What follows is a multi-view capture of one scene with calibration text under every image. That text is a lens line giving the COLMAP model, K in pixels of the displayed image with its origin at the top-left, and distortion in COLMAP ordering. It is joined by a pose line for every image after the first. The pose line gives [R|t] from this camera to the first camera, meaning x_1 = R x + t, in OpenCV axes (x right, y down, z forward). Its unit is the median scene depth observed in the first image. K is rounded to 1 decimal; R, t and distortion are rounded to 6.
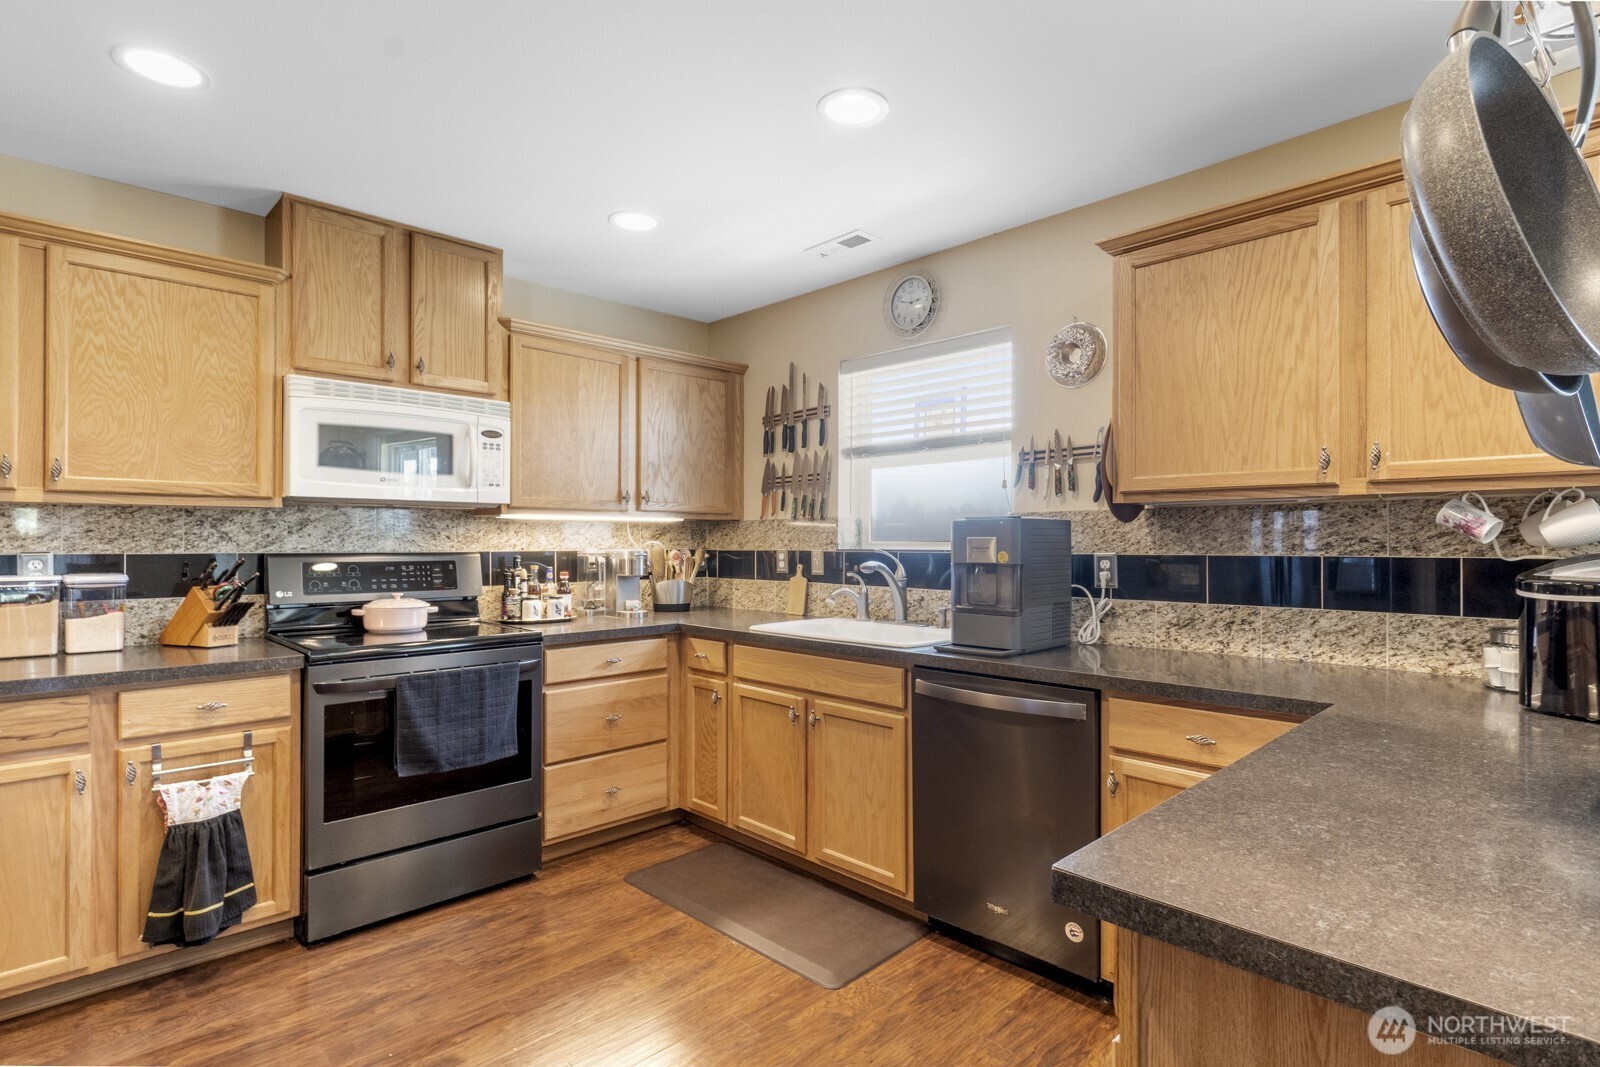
lens RADIAL K [[780.9, 0, 788.8], [0, 780.9, 540.1], [0, 0, 1]] dist [0.002693, -0.001411]
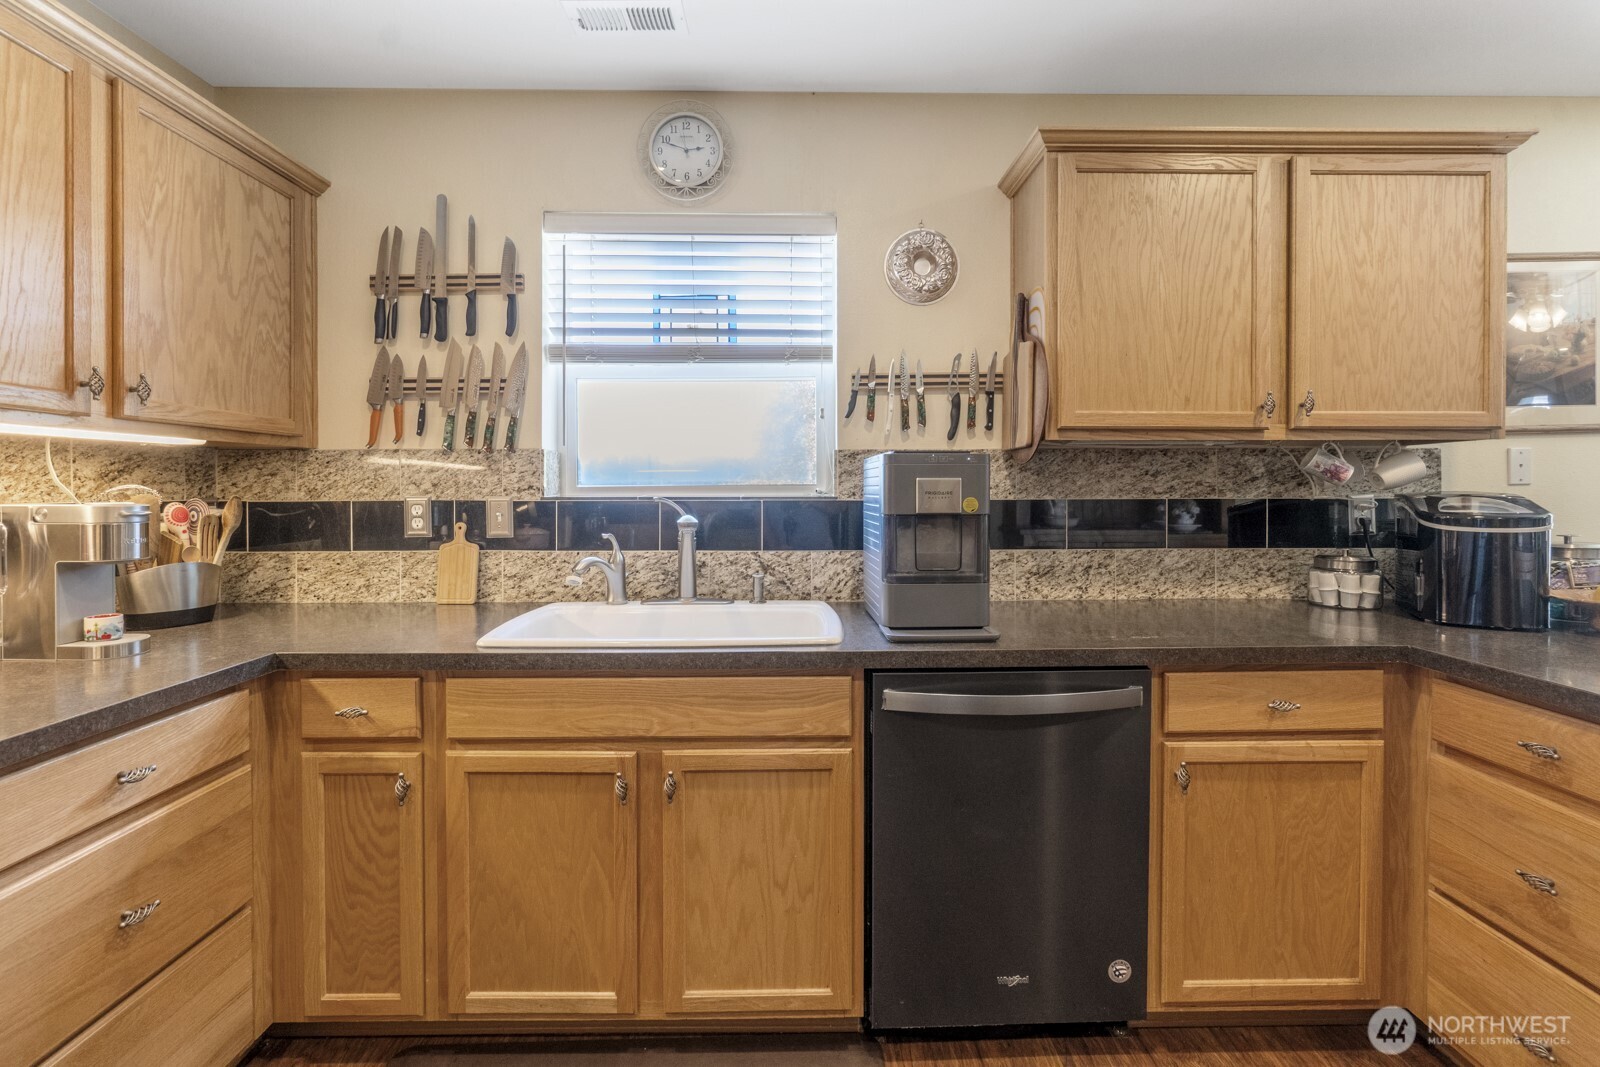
lens RADIAL K [[707.4, 0, 798.3], [0, 707.4, 497.3], [0, 0, 1]] dist [-0.007779, 0.000715]
pose [[0.684194, -0.009300, 0.729240, -0.295590], [-0.000012, 0.999919, 0.012764, 0.005288], [-0.729300, -0.008742, 0.684138, 0.580443]]
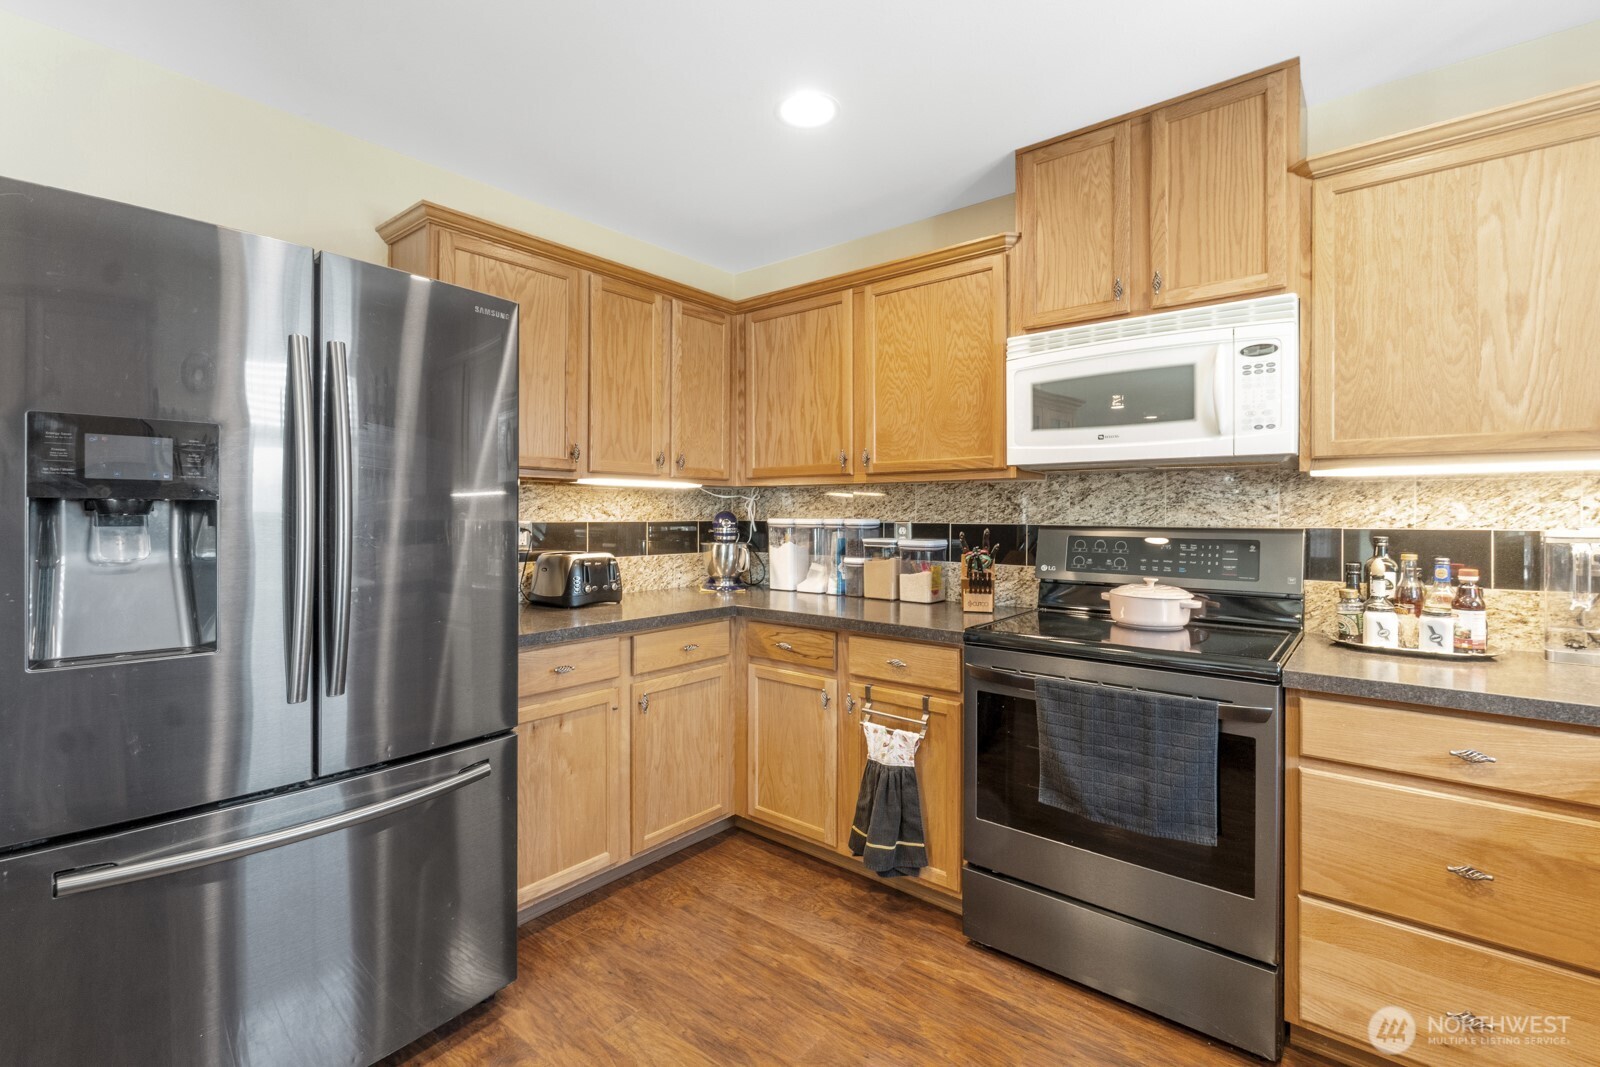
lens RADIAL K [[707.4, 0, 792.3], [0, 707.4, 516.8], [0, 0, 1]] dist [-0.007779, 0.000715]
pose [[0.125723, 0.002575, -0.992062, 0.182461], [-0.001656, 0.999996, 0.002386, 0.005283], [0.992064, 0.001343, 0.125727, 0.610461]]
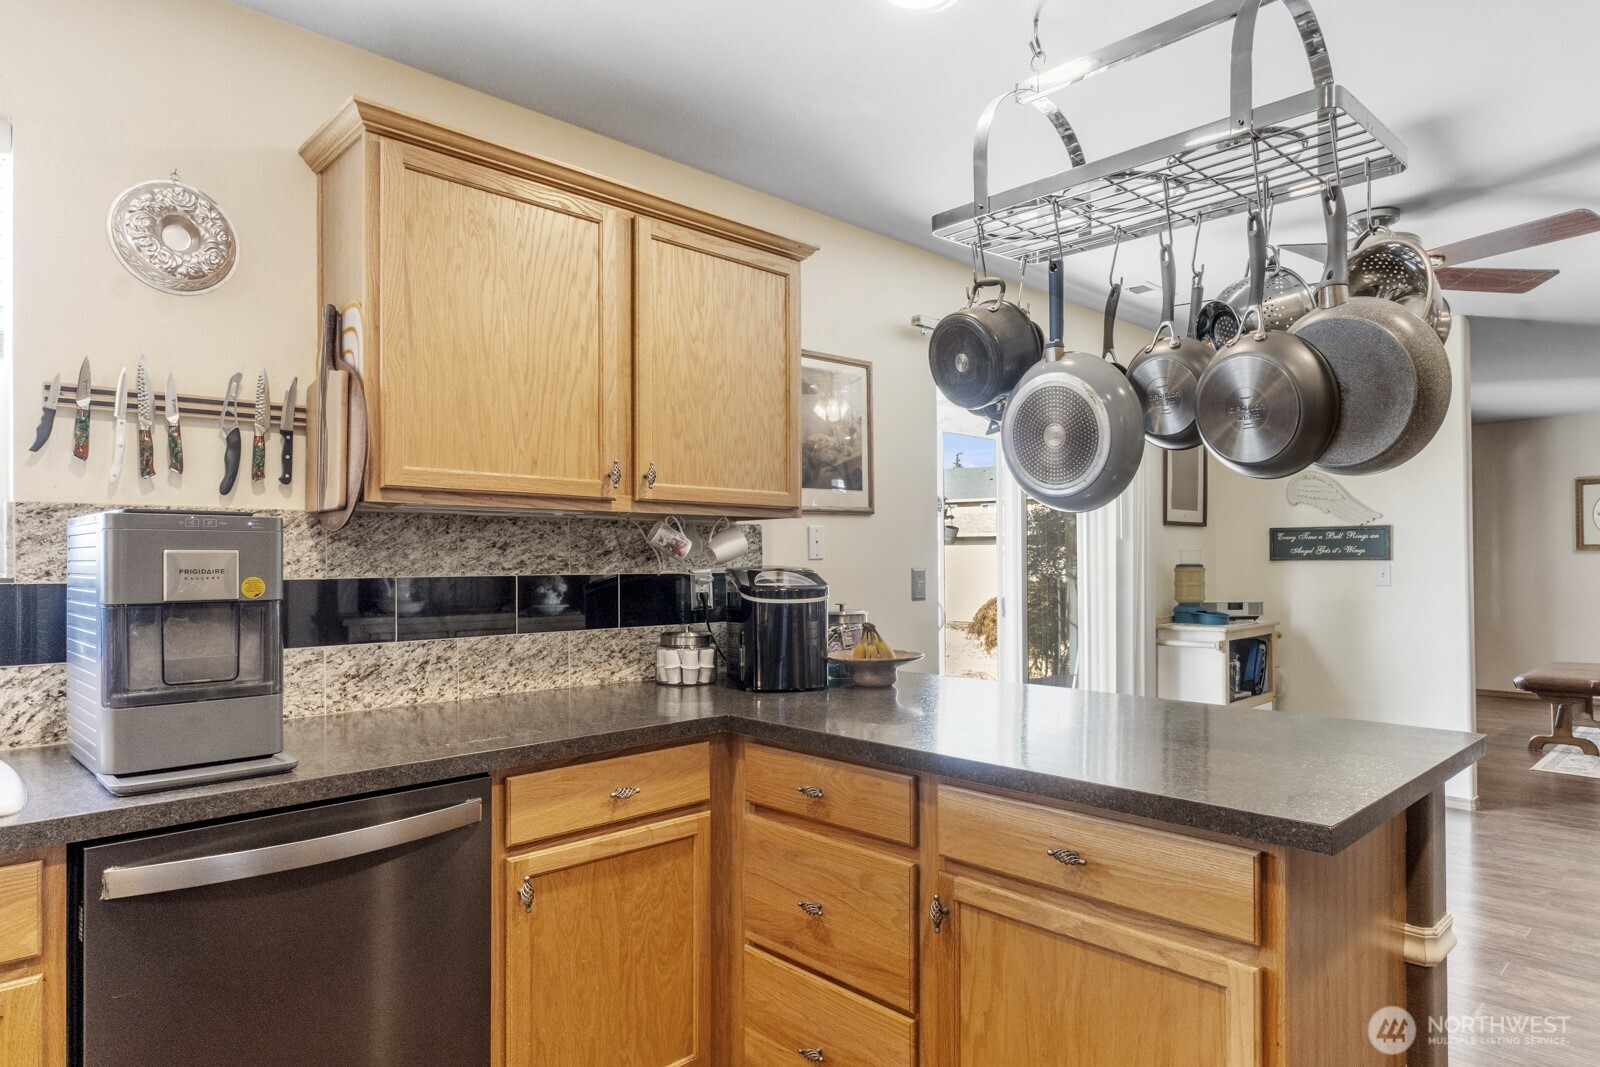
lens RADIAL K [[941.1, 0, 802.8], [0, 941.1, 558.2], [0, 0, 1]] dist [0.001526, -0.002268]
pose [[0.000522, 0.002845, 0.999996, -0.335348], [0.000503, 0.999996, -0.002845, 0.003149], [-1.000000, 0.000505, 0.000520, 0.546701]]
